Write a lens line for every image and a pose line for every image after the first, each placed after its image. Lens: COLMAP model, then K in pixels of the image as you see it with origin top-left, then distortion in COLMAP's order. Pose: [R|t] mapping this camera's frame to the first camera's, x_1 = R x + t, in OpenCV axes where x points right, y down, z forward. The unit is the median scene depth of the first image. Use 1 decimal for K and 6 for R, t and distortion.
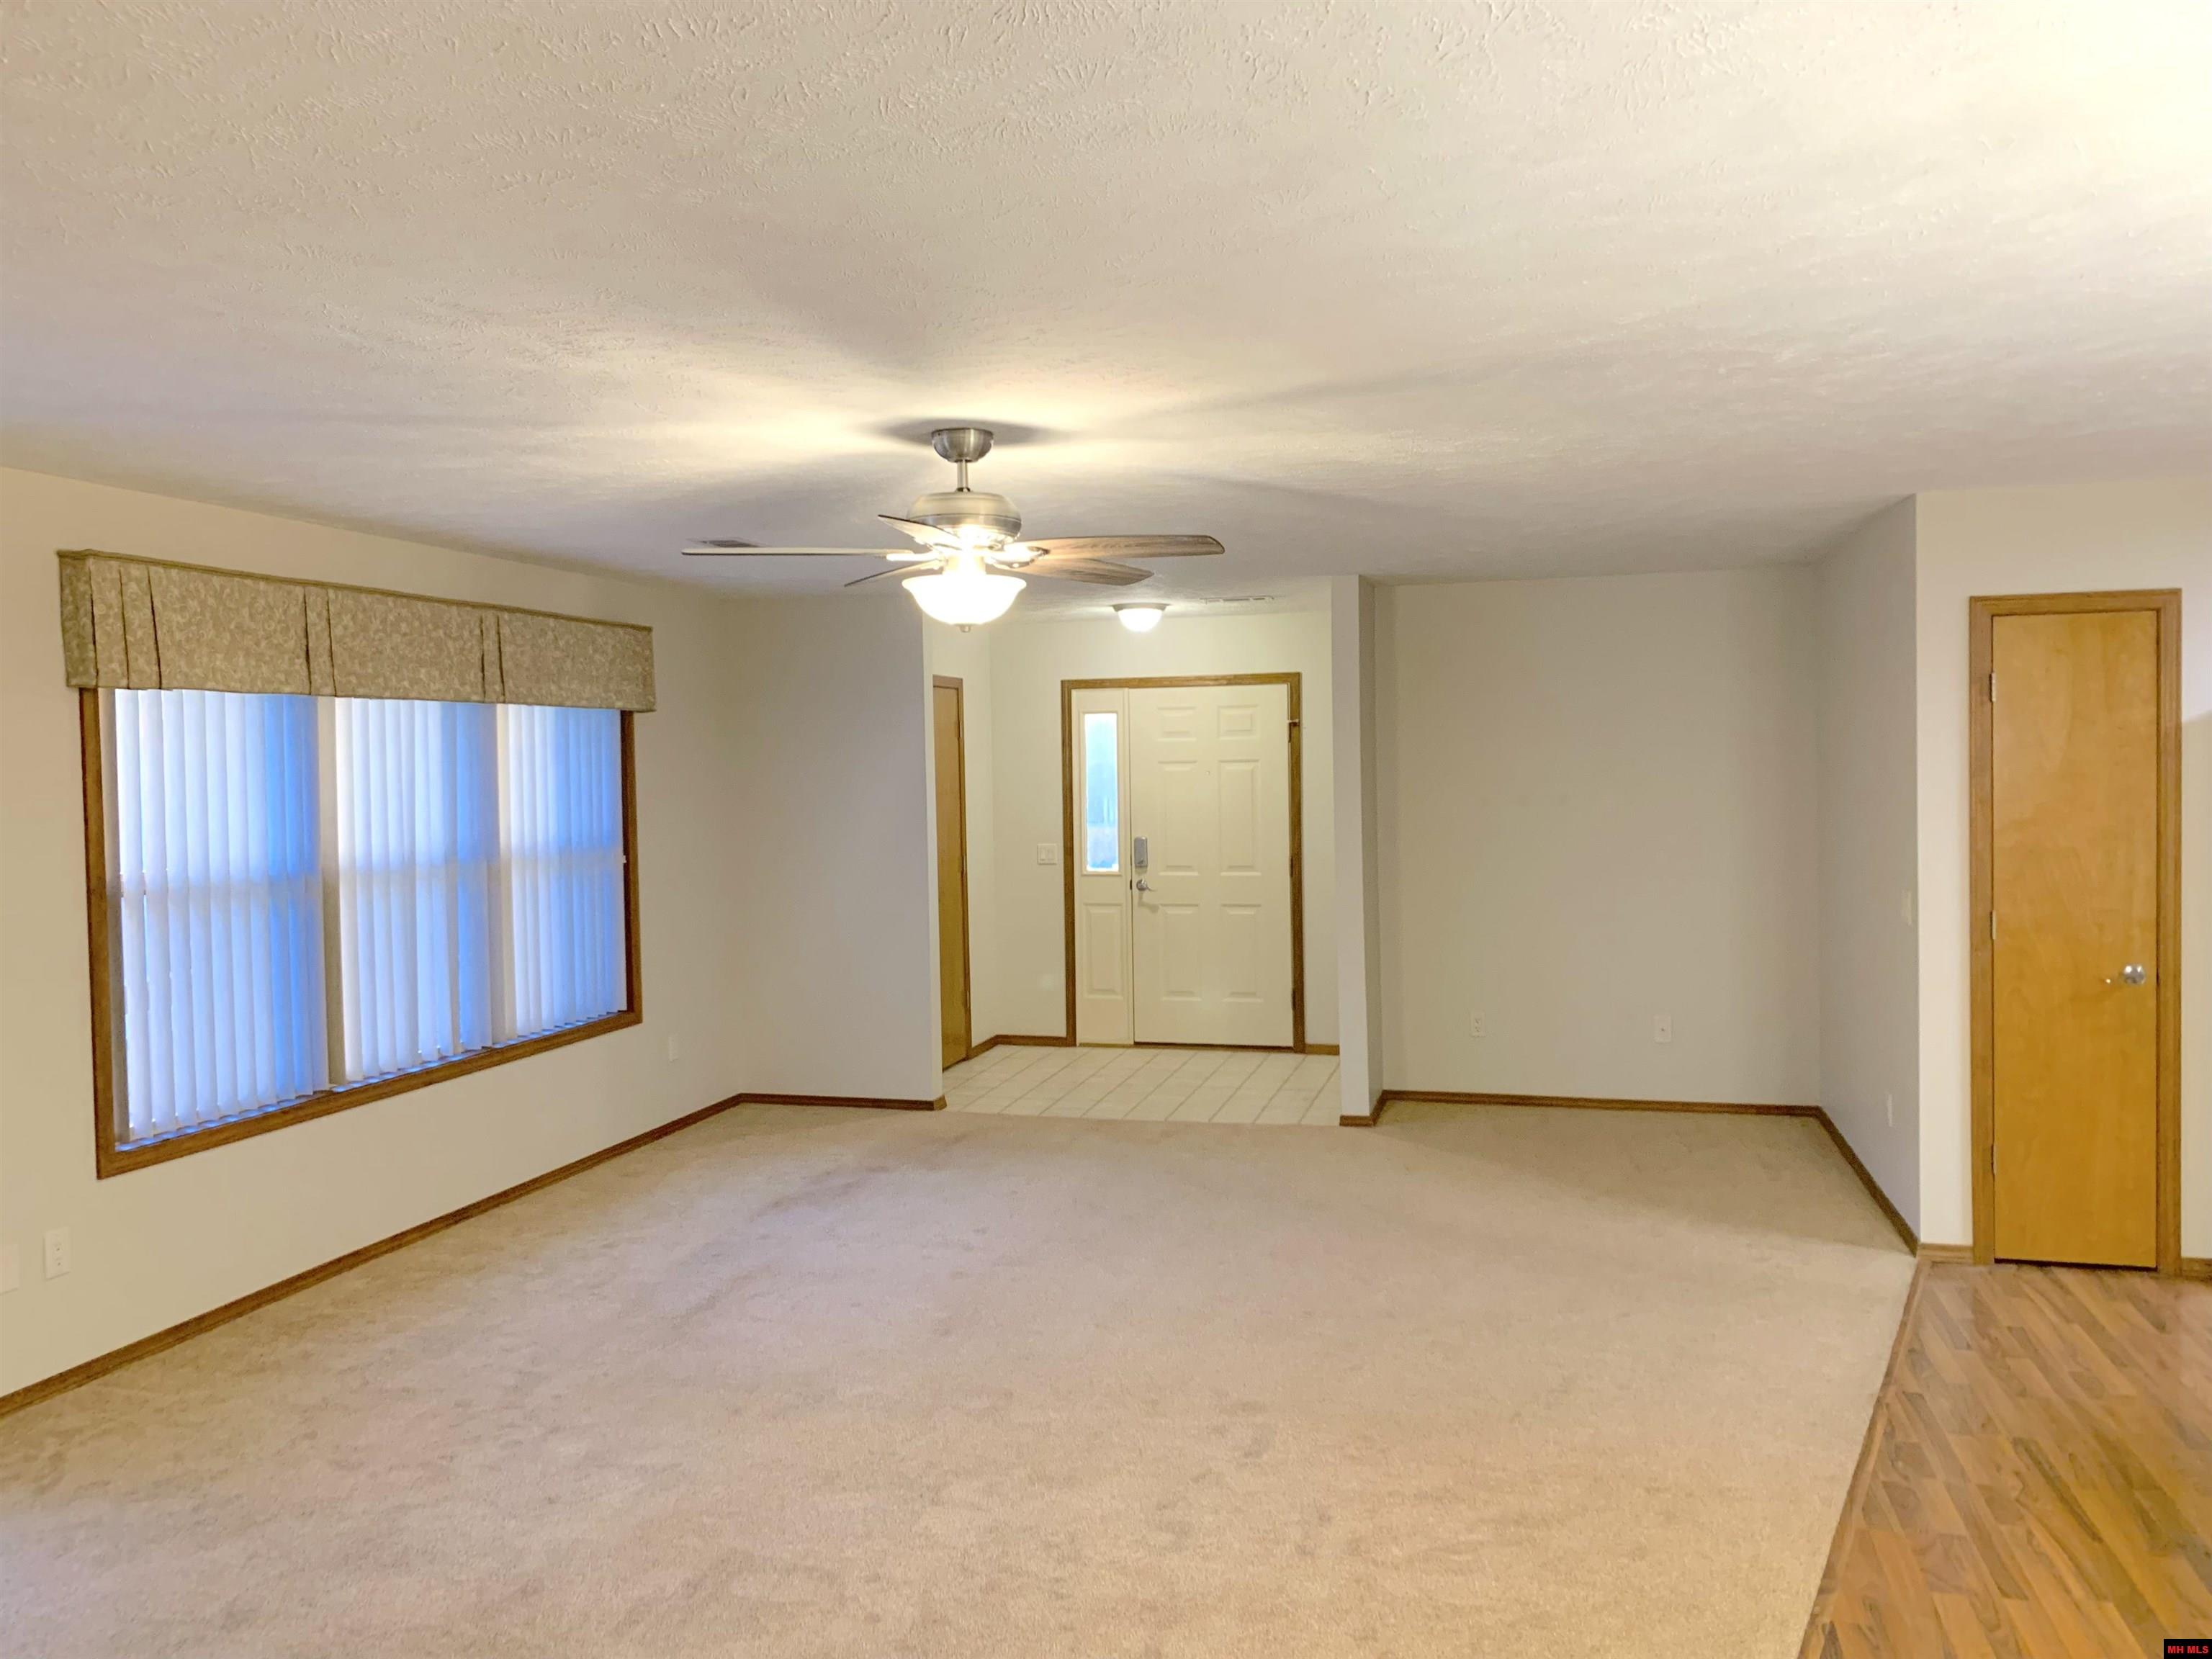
lens RADIAL K [[1687.0, 0, 1093.5], [0, 1687.0, 813.0], [0, 0, 1]] dist [0.041414, -0.054440]
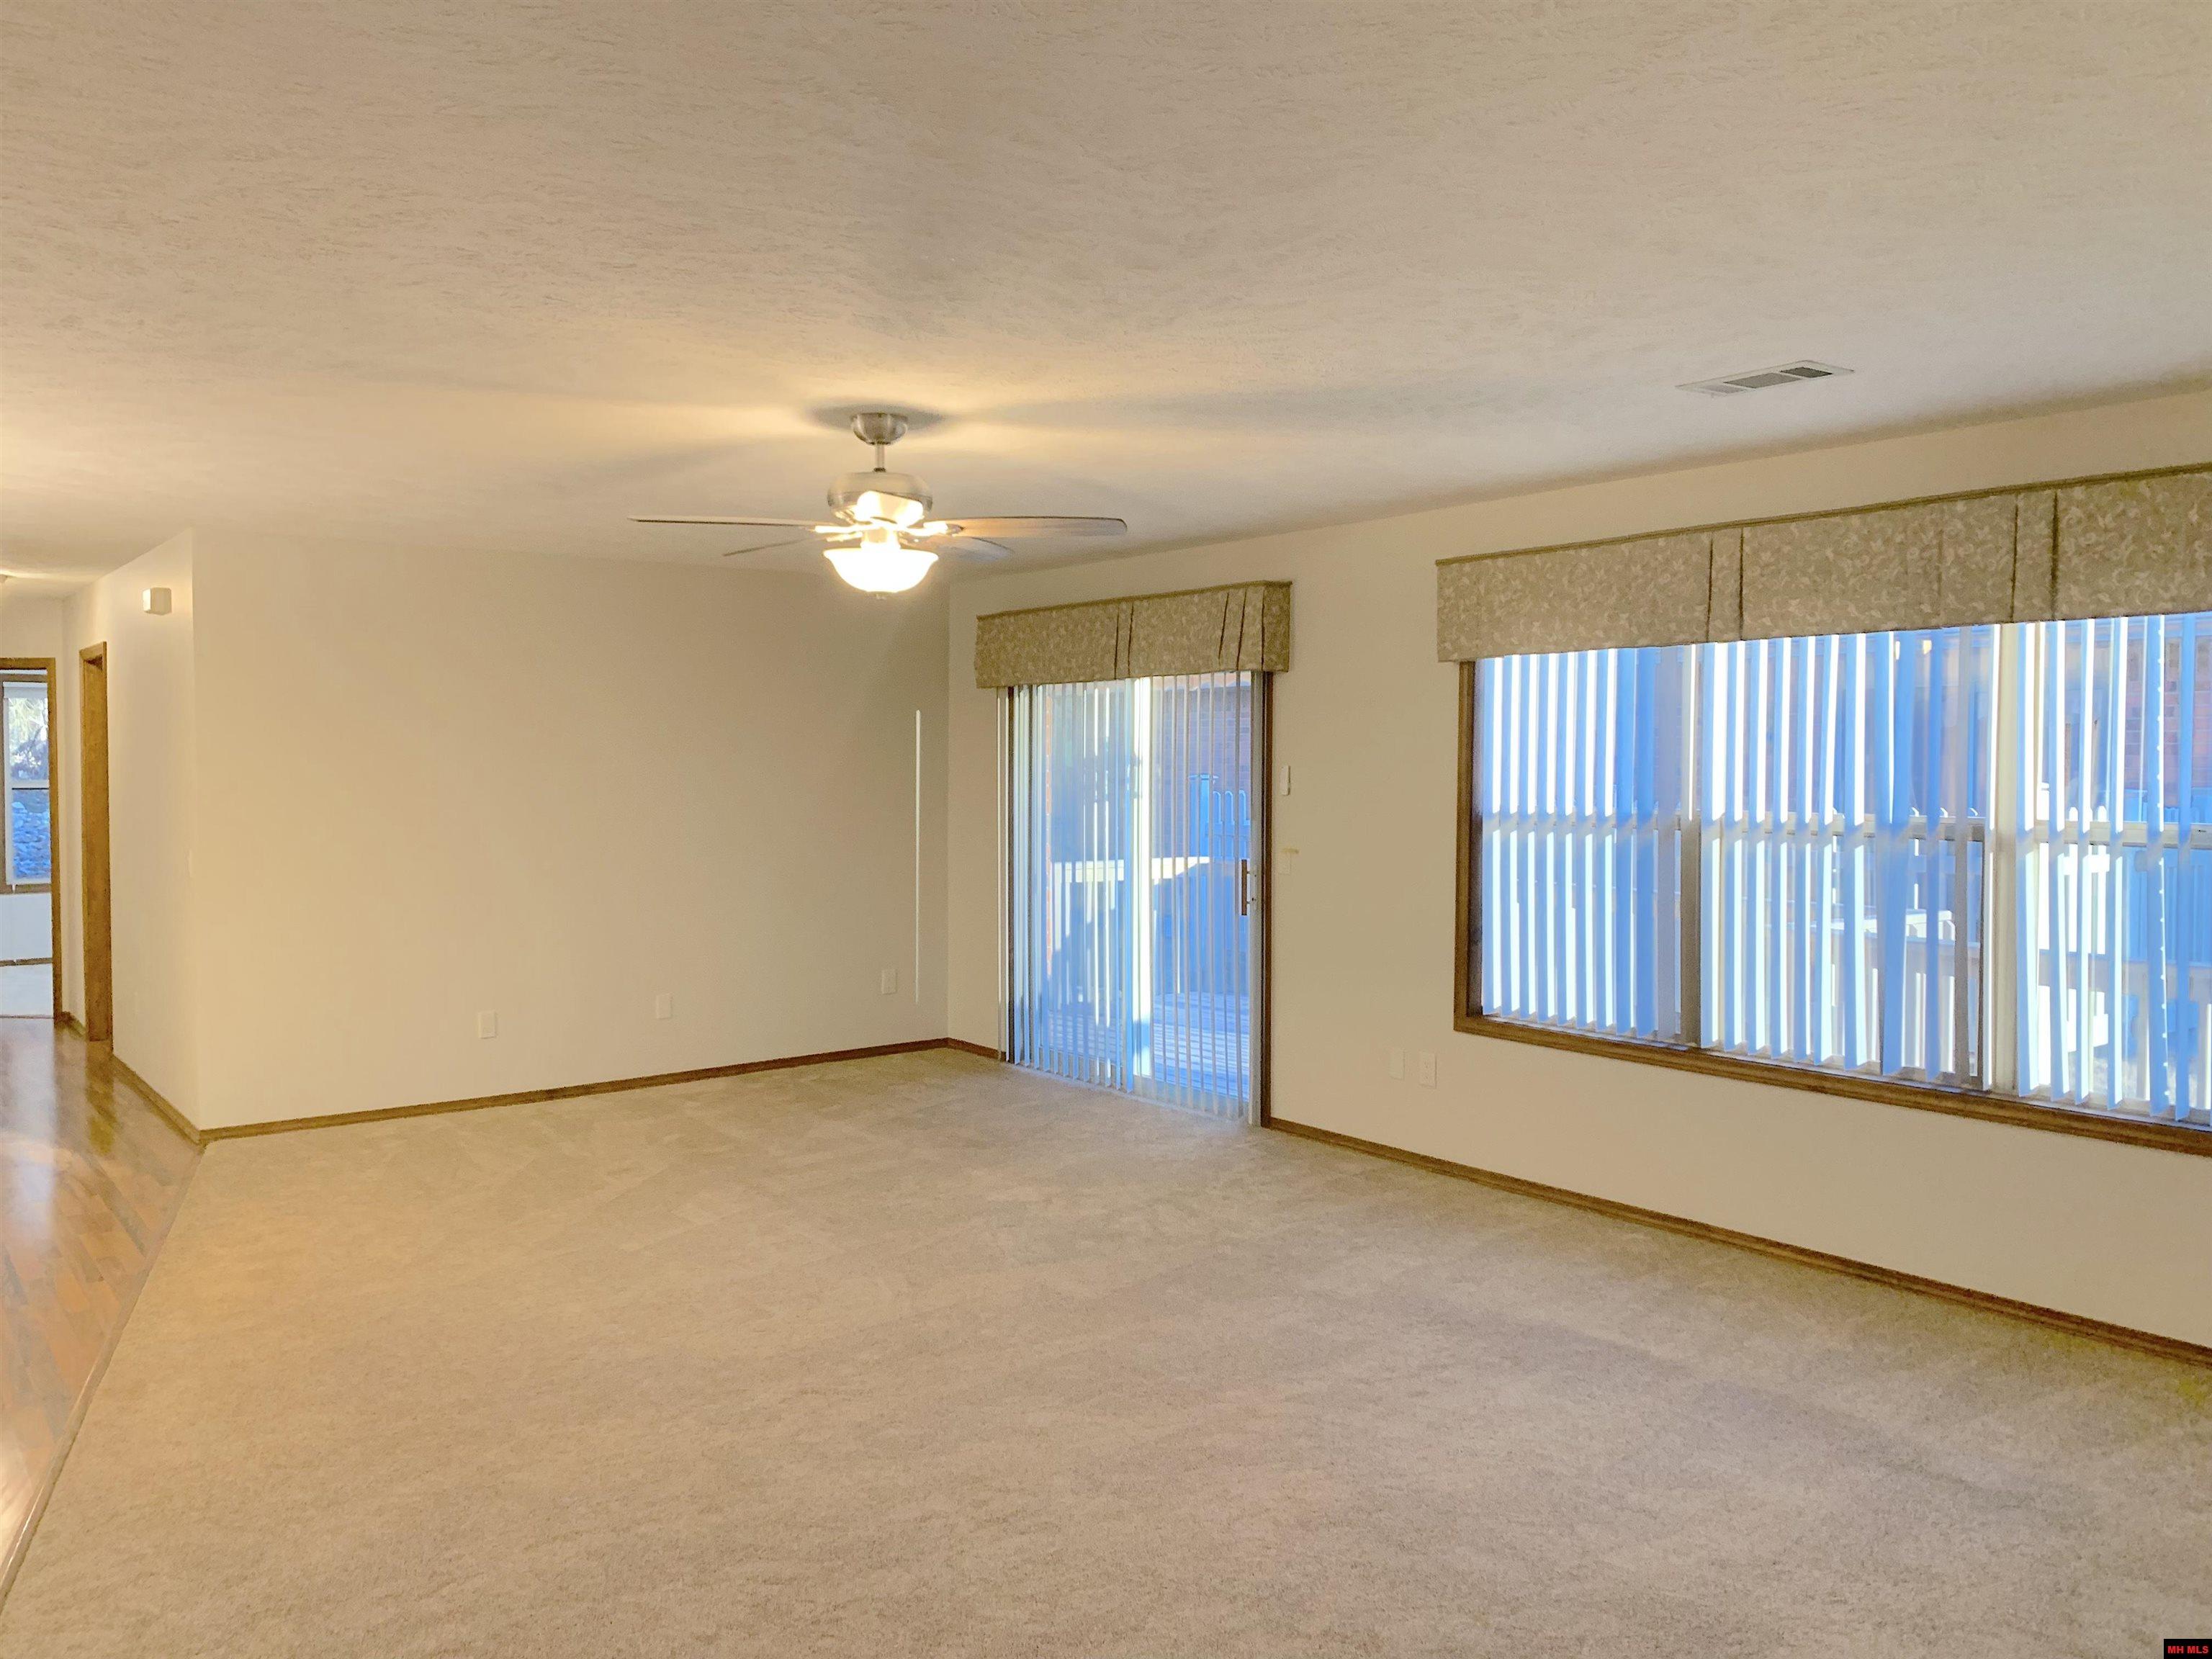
lens RADIAL K [[1687.0, 0, 1089.9], [0, 1687.0, 825.6], [0, 0, 1]] dist [0.041414, -0.054440]
pose [[-0.605884, 0.047785, -0.794117, 0.524519], [-0.013159, 0.997456, 0.070060, -0.028503], [0.795445, 0.052898, -0.603713, 1.293838]]
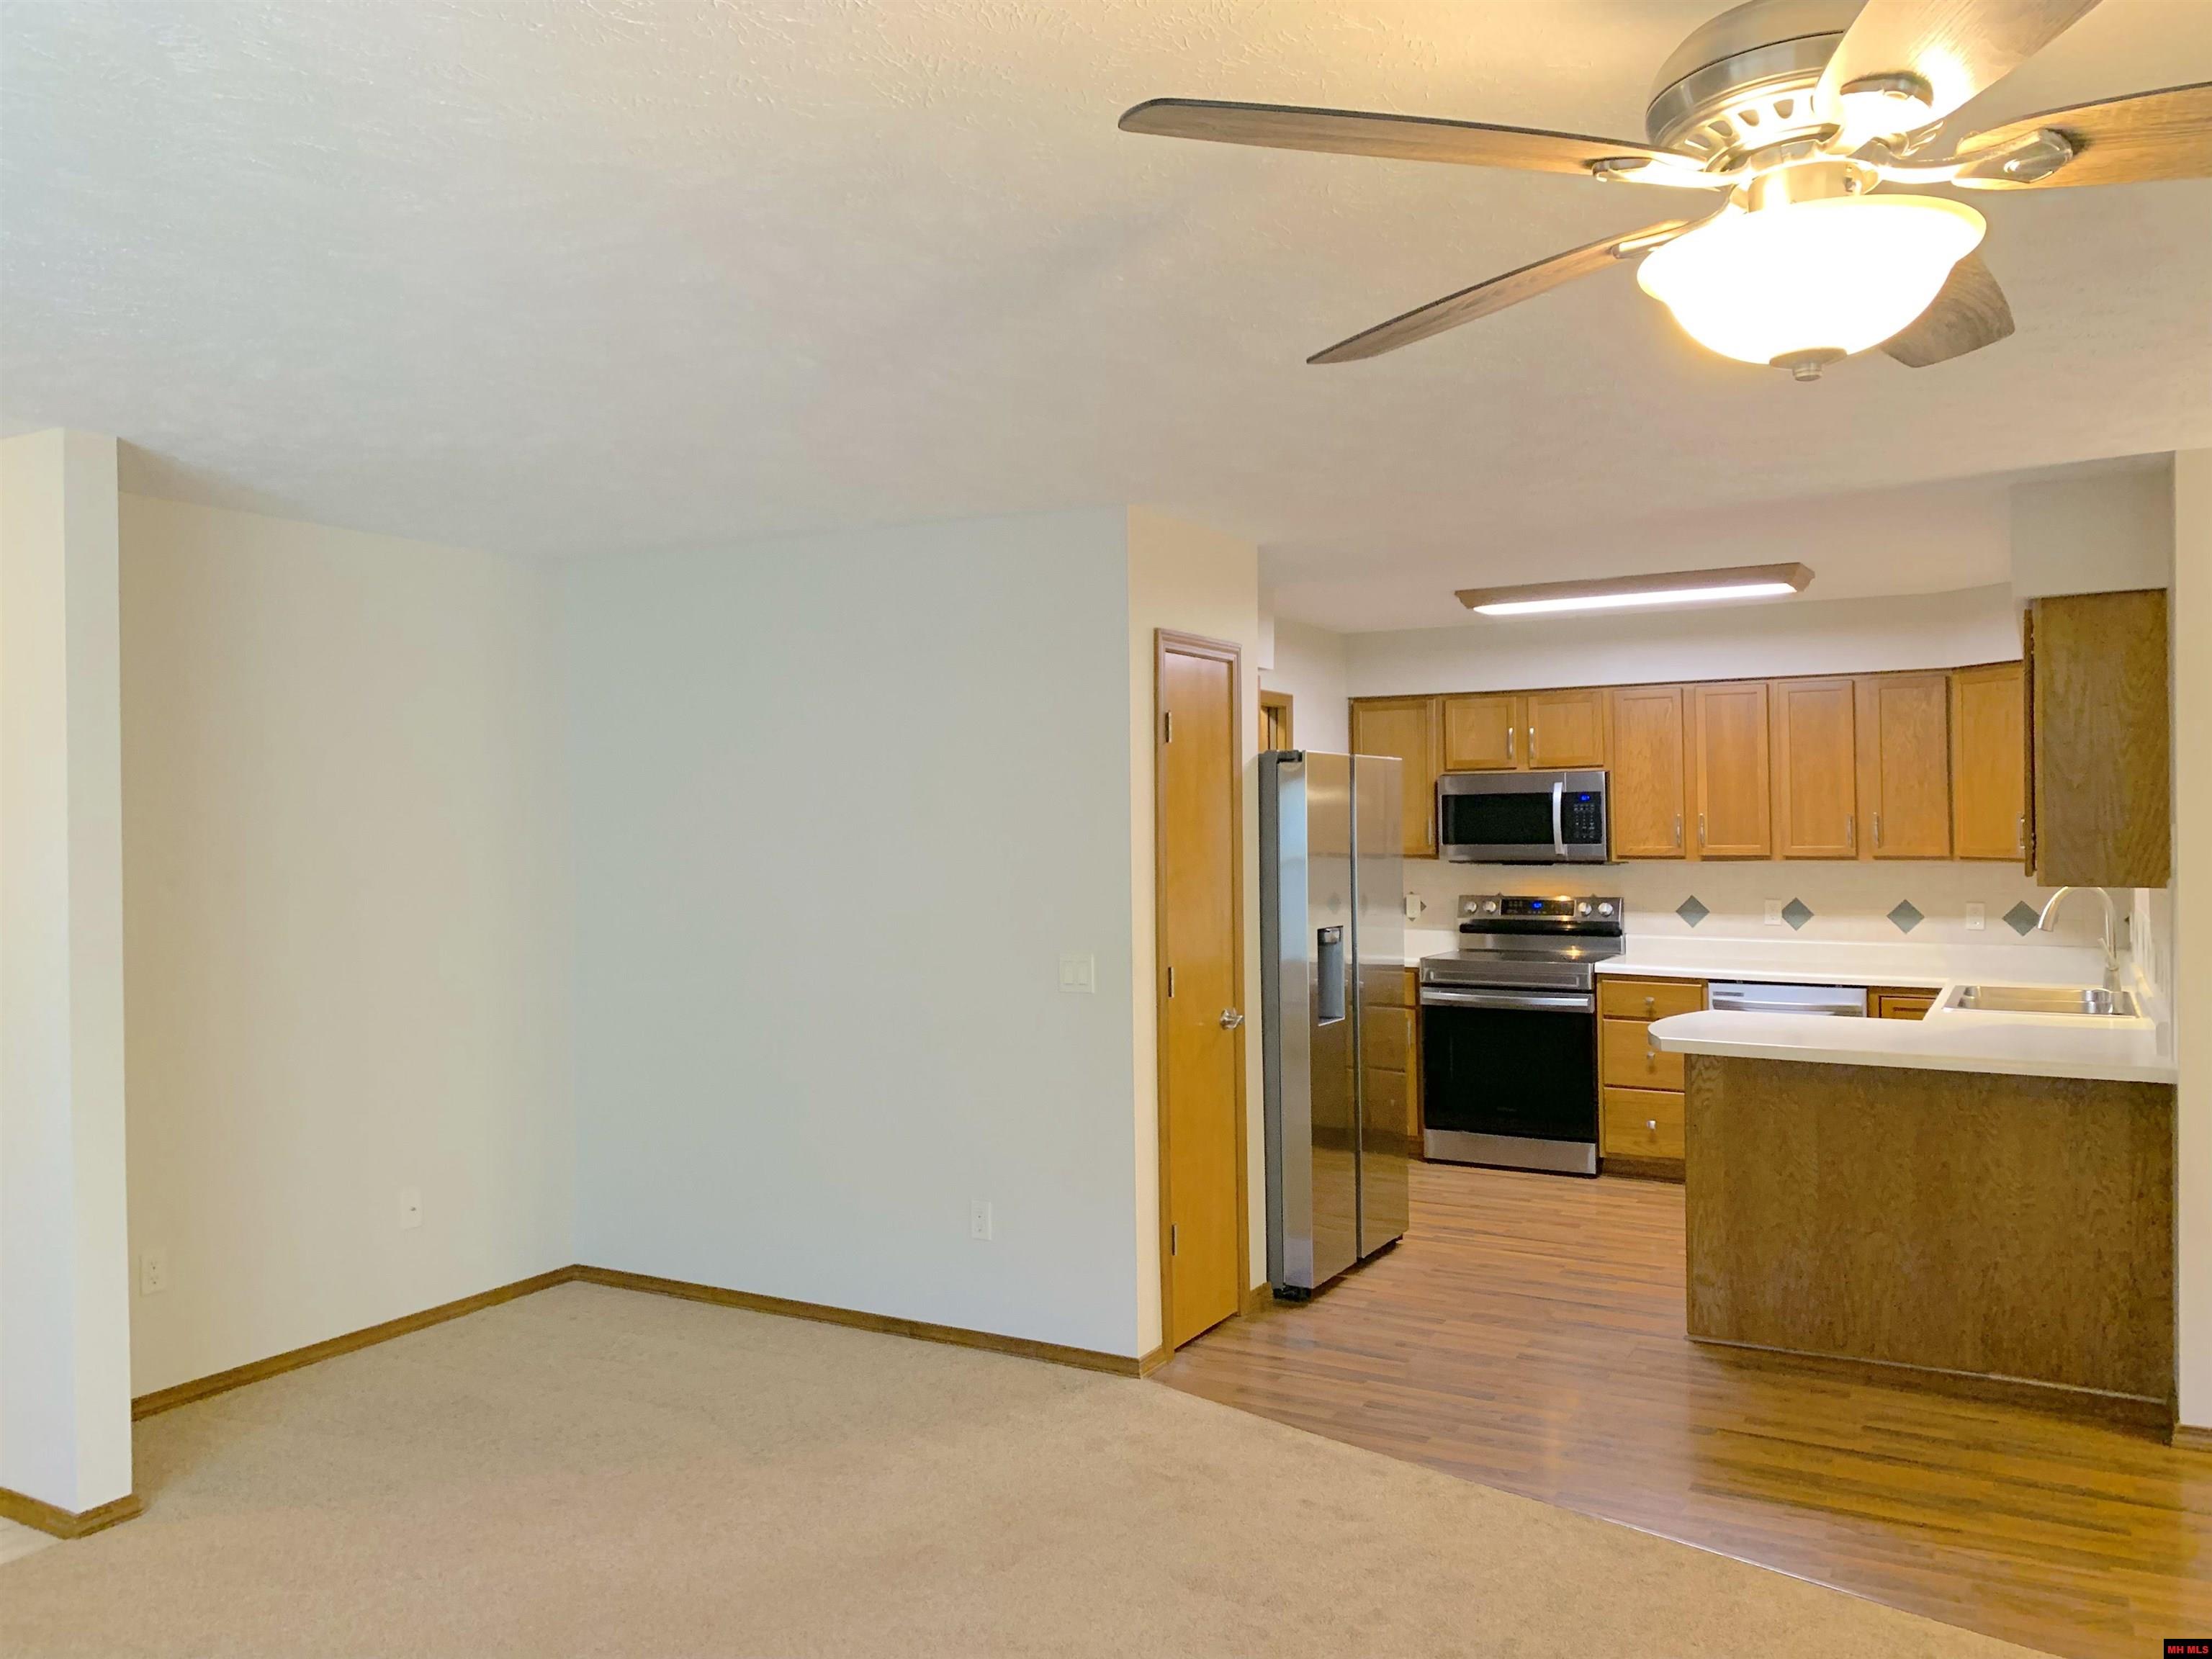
lens RADIAL K [[1687.0, 0, 1103.1], [0, 1687.0, 828.7], [0, 0, 1]] dist [0.041414, -0.054440]
pose [[0.235970, 0.011427, 0.971693, -0.354978], [0.030732, 0.999343, -0.019215, -0.003408], [-0.971274, 0.034396, 0.235464, 0.782403]]
